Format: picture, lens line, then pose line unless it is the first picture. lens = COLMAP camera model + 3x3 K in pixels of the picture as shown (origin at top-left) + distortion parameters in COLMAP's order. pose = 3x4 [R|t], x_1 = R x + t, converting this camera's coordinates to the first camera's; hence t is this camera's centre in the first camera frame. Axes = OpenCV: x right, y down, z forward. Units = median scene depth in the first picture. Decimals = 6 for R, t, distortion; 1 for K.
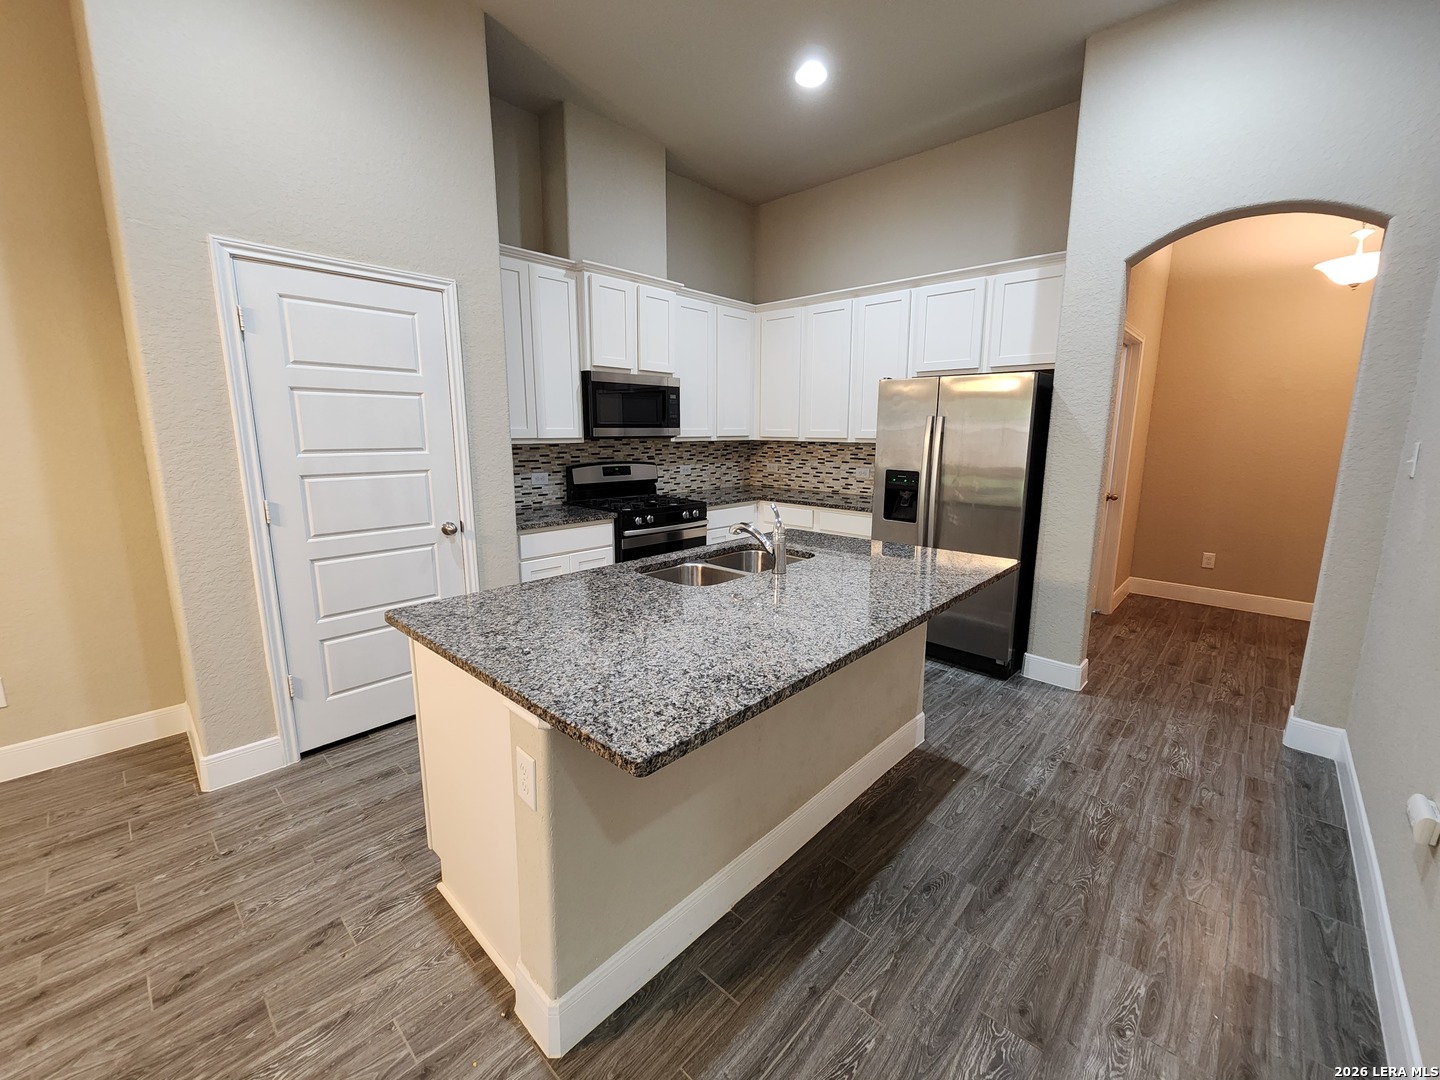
lens RADIAL K [[586.2, 0, 731.6], [0, 586.2, 530.9], [0, 0, 1]] dist [0.006088, -0.003623]
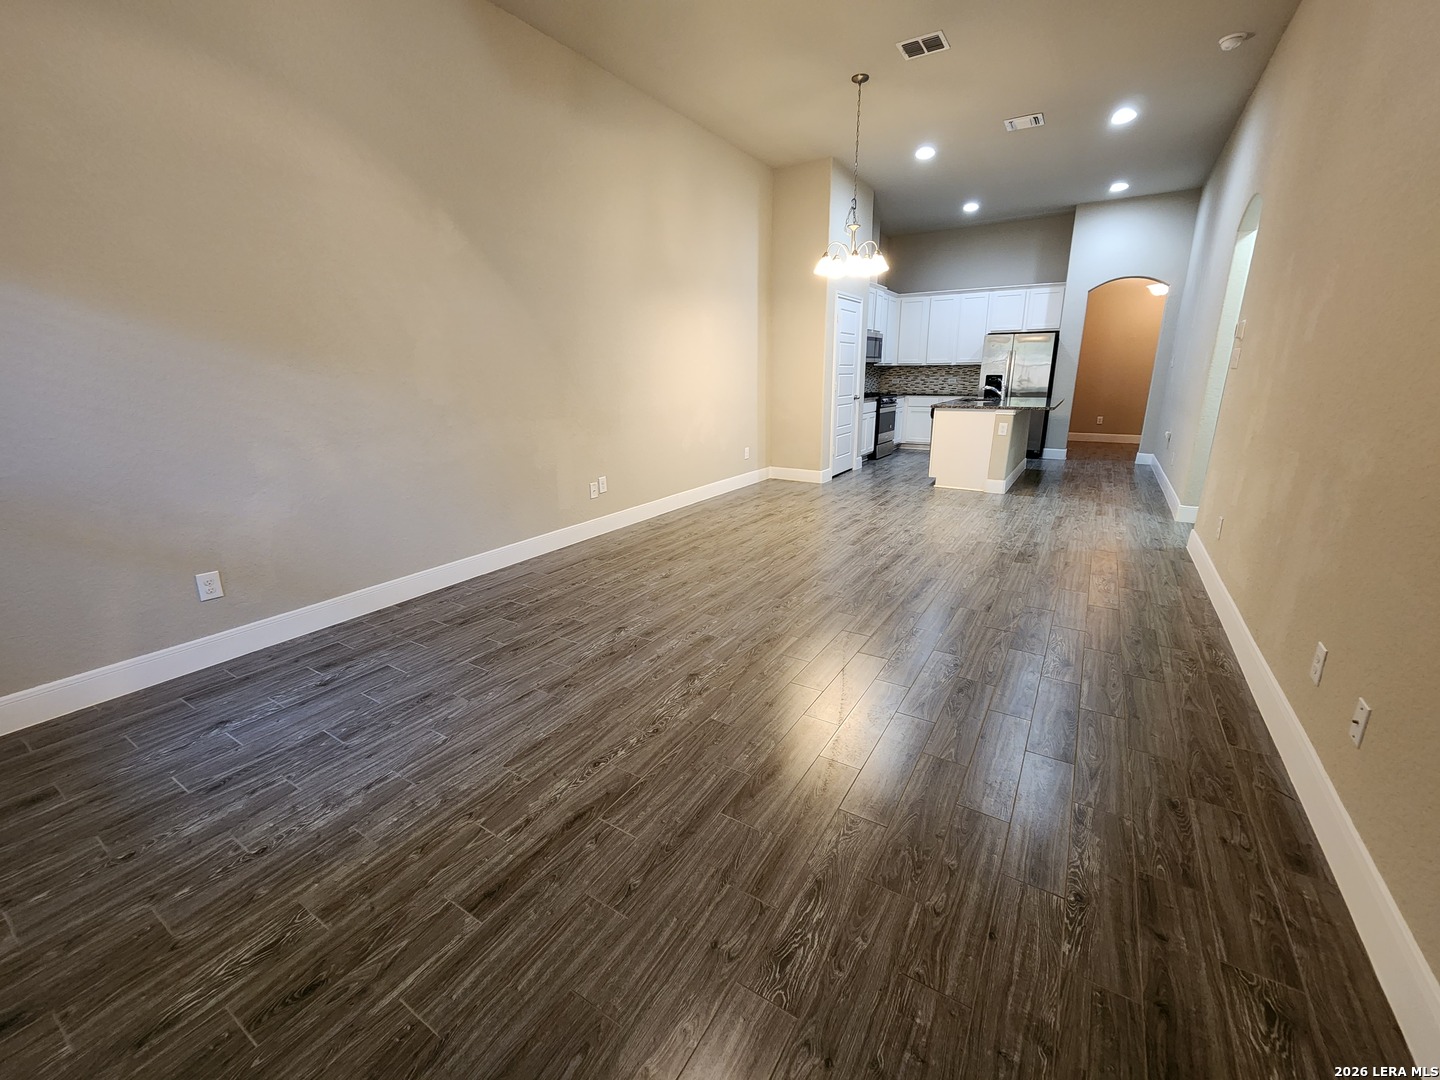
lens RADIAL K [[586.2, 0, 729.9], [0, 586.2, 531.4], [0, 0, 1]] dist [0.006088, -0.003623]
pose [[0.982408, -0.061859, 0.176205, -1.774254], [0.044946, 0.994131, 0.098409, 0.354308], [-0.181258, -0.088758, 0.979422, -1.718001]]
